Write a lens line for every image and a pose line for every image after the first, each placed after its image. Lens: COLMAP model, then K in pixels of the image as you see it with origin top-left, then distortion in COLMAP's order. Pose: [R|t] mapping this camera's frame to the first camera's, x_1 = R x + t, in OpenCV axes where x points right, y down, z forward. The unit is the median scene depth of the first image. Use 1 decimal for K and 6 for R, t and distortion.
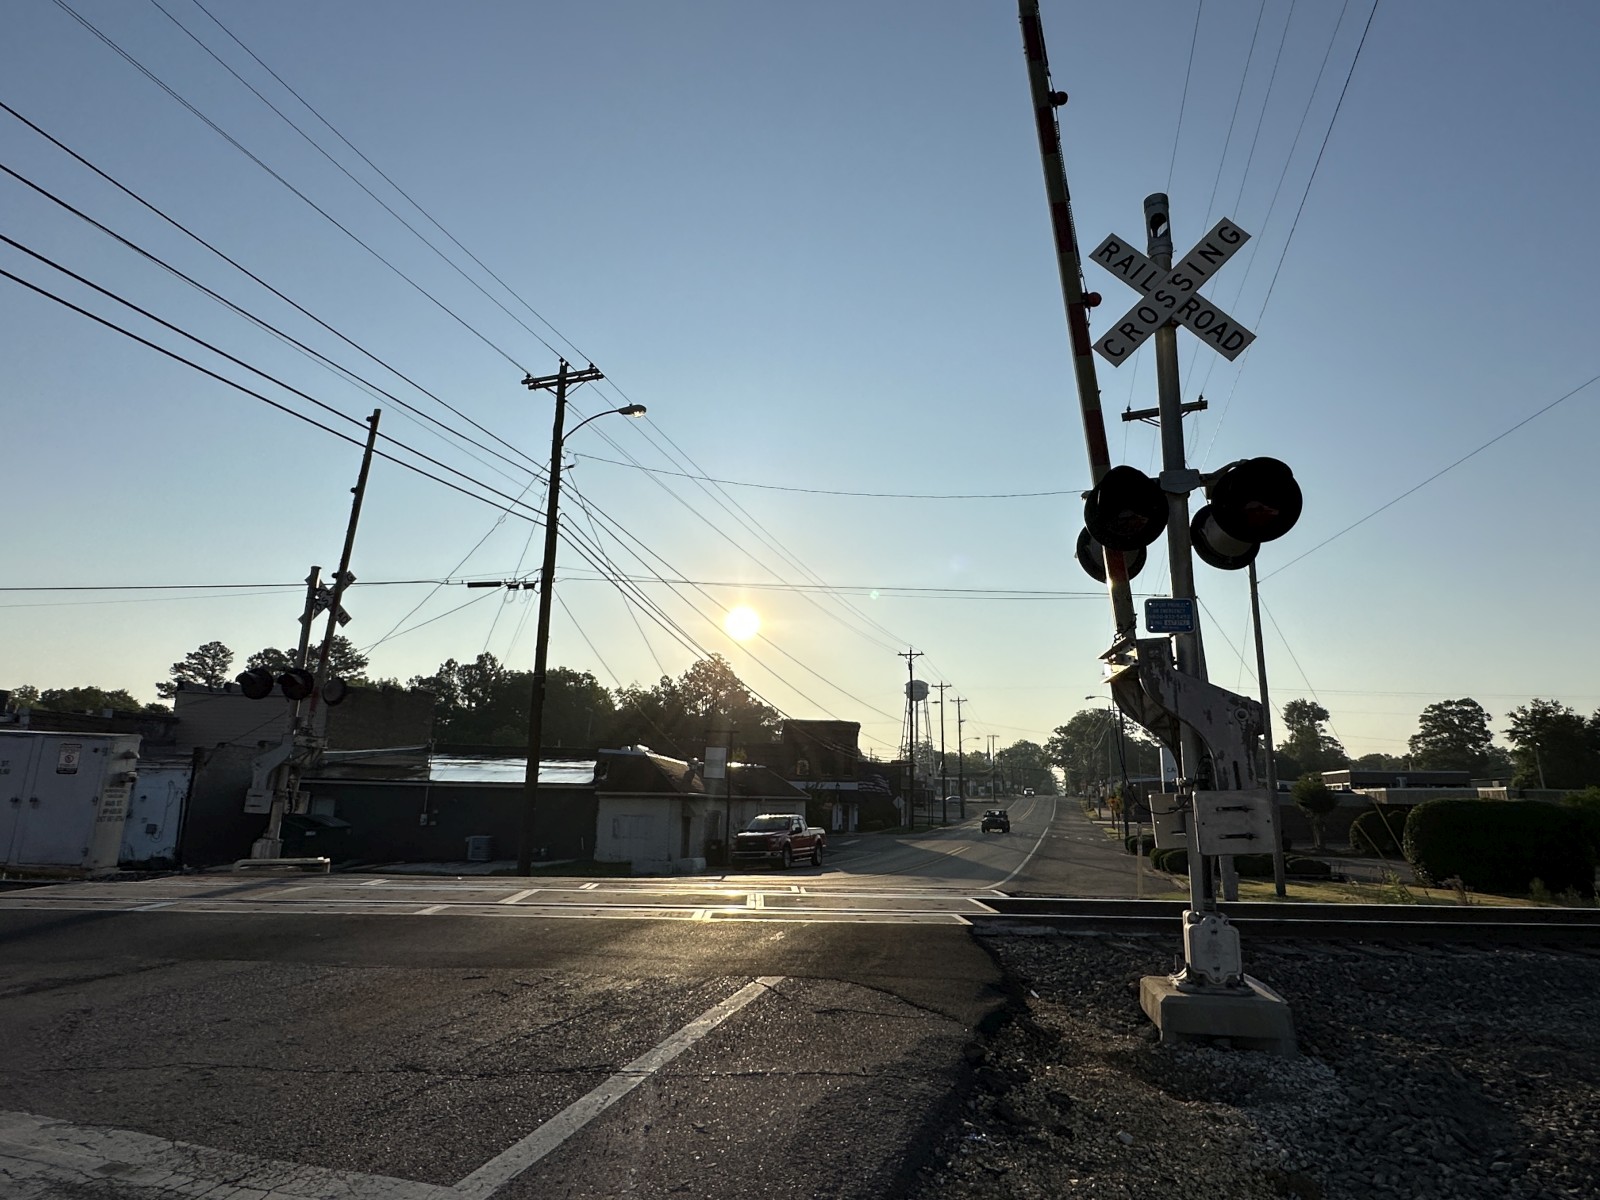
lens RADIAL K [[904.3, 0, 804.8], [0, 904.3, 603.5], [0, 0, 1]] dist [-0.003264, 0.001373]
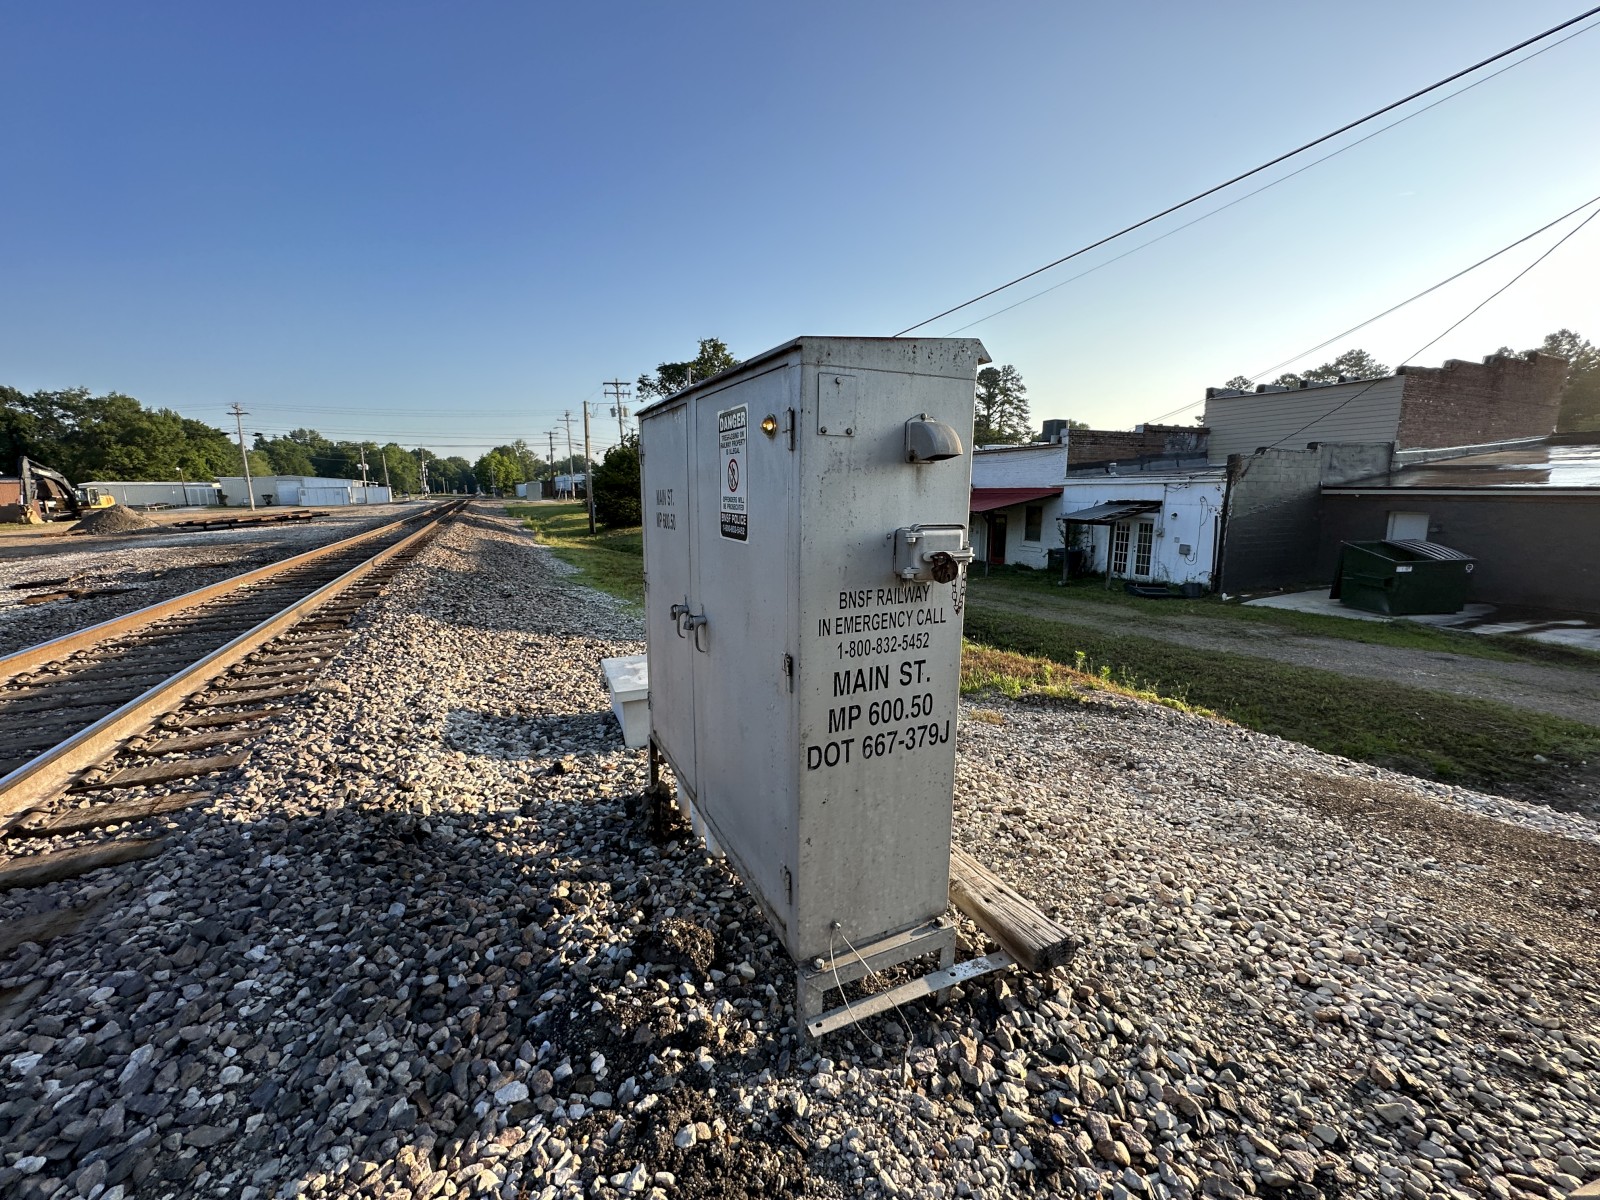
lens RADIAL K [[642.6, 0, 800.0], [0, 642.6, 600.0], [0, 0, 1]] dist [-0.000734, 0.000230]
pose [[0.393796, 0.132885, -0.909542, -0.267647], [0.203198, 0.952430, 0.227128, 0.069415], [0.896457, -0.274259, 0.348062, 0.393140]]
